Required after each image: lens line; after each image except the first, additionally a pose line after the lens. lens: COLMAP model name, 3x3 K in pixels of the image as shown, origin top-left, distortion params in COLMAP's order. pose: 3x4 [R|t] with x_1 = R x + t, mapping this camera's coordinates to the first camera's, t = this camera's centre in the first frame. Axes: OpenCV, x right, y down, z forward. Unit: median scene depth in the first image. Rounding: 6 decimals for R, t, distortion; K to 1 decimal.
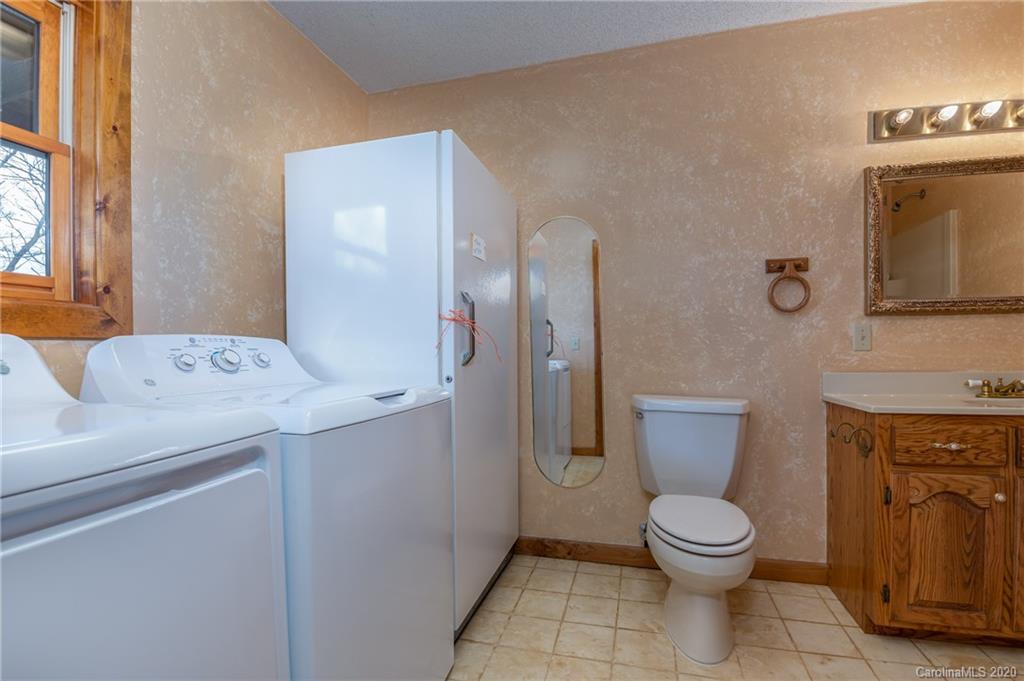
lens RADIAL K [[437.5, 0, 514.6], [0, 437.5, 346.5], [0, 0, 1]] dist [0.006319, -0.010796]
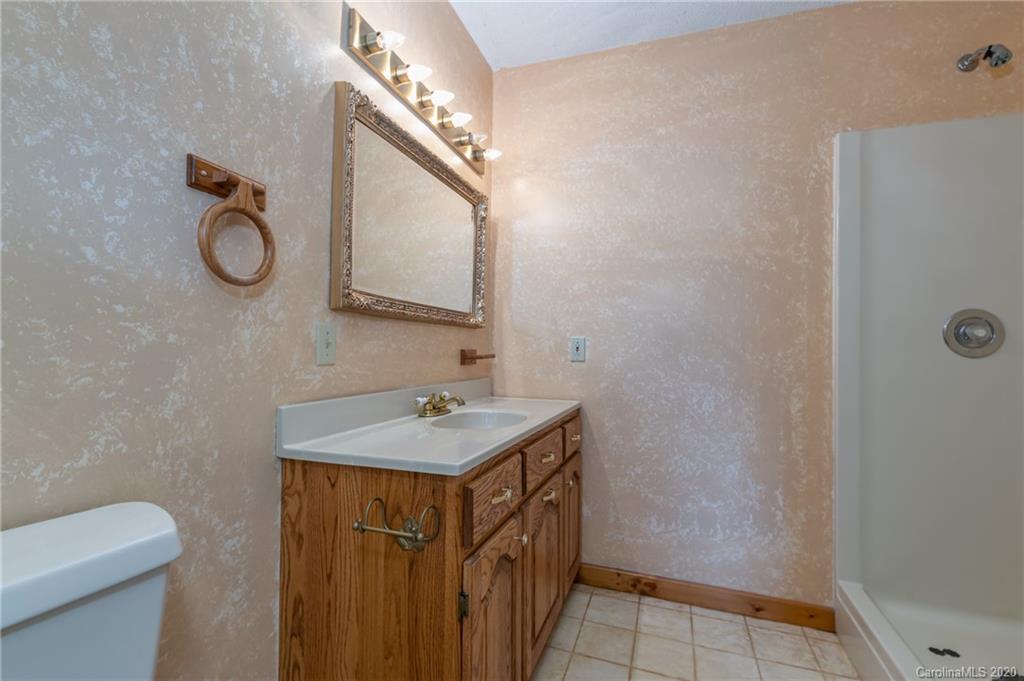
lens RADIAL K [[437.5, 0, 514.6], [0, 437.5, 346.5], [0, 0, 1]] dist [0.006319, -0.010796]
pose [[0.080170, 0.028196, 0.996382, 0.185565], [-0.002824, 0.999602, -0.028059, -0.000299], [-0.996777, -0.000565, 0.080218, 0.665472]]
